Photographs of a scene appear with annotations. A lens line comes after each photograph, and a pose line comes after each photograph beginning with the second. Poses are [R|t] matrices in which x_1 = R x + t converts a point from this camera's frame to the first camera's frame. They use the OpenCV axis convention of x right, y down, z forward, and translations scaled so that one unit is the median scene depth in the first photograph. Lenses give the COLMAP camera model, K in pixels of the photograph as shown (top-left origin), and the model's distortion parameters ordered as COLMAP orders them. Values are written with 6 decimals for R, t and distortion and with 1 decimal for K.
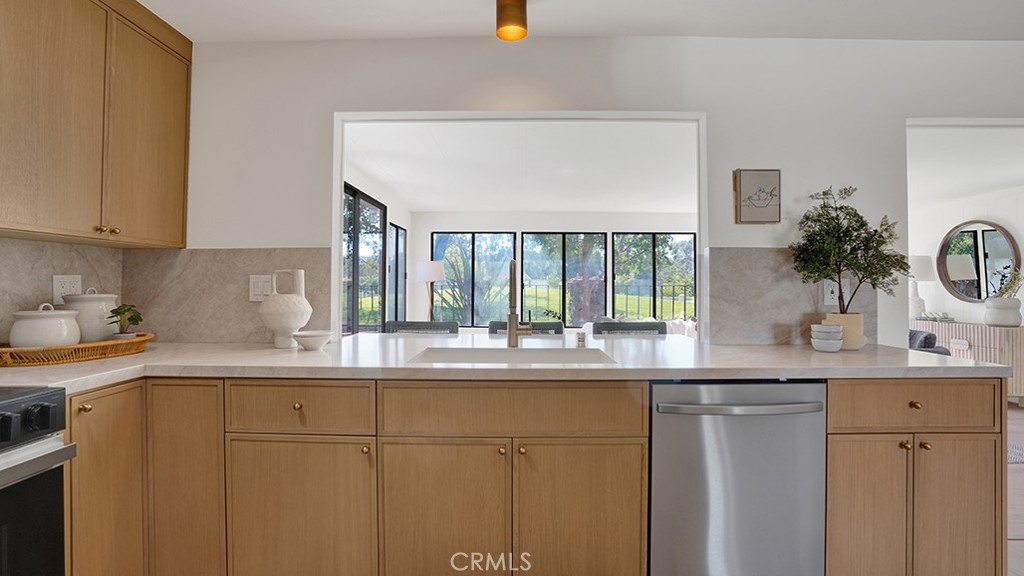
lens RADIAL K [[484.7, 0, 512.3], [0, 484.7, 281.5], [0, 0, 1]] dist [-0.054948, 0.018049]
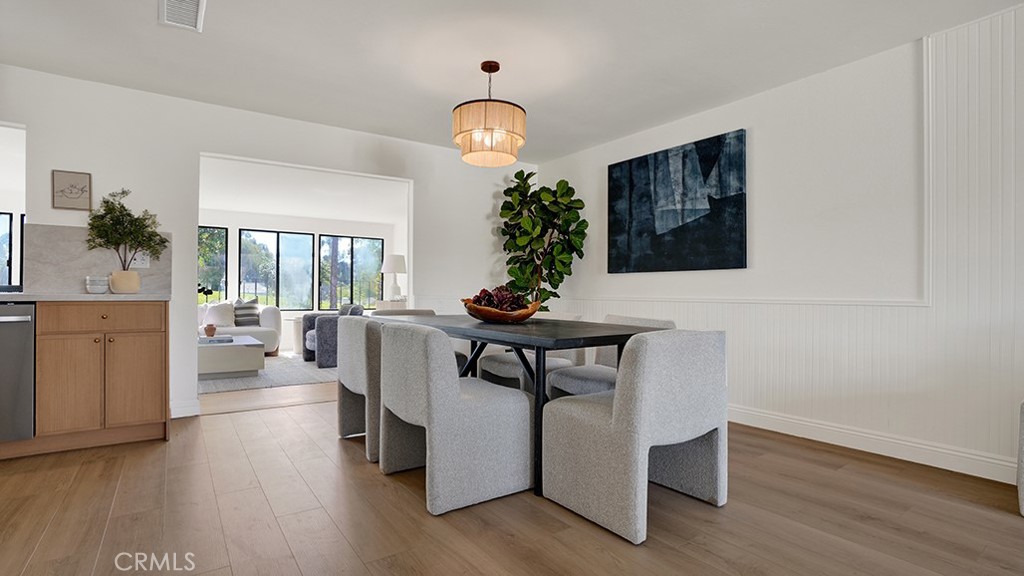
lens RADIAL K [[515.7, 0, 508.9], [0, 515.7, 283.5], [0, 0, 1]] dist [-0.018780, 0.001591]
pose [[0.825481, 0.011581, 0.564312, 0.744249], [-0.006764, 0.999921, -0.010626, 0.109119], [-0.564390, 0.004955, 0.825493, -1.009425]]
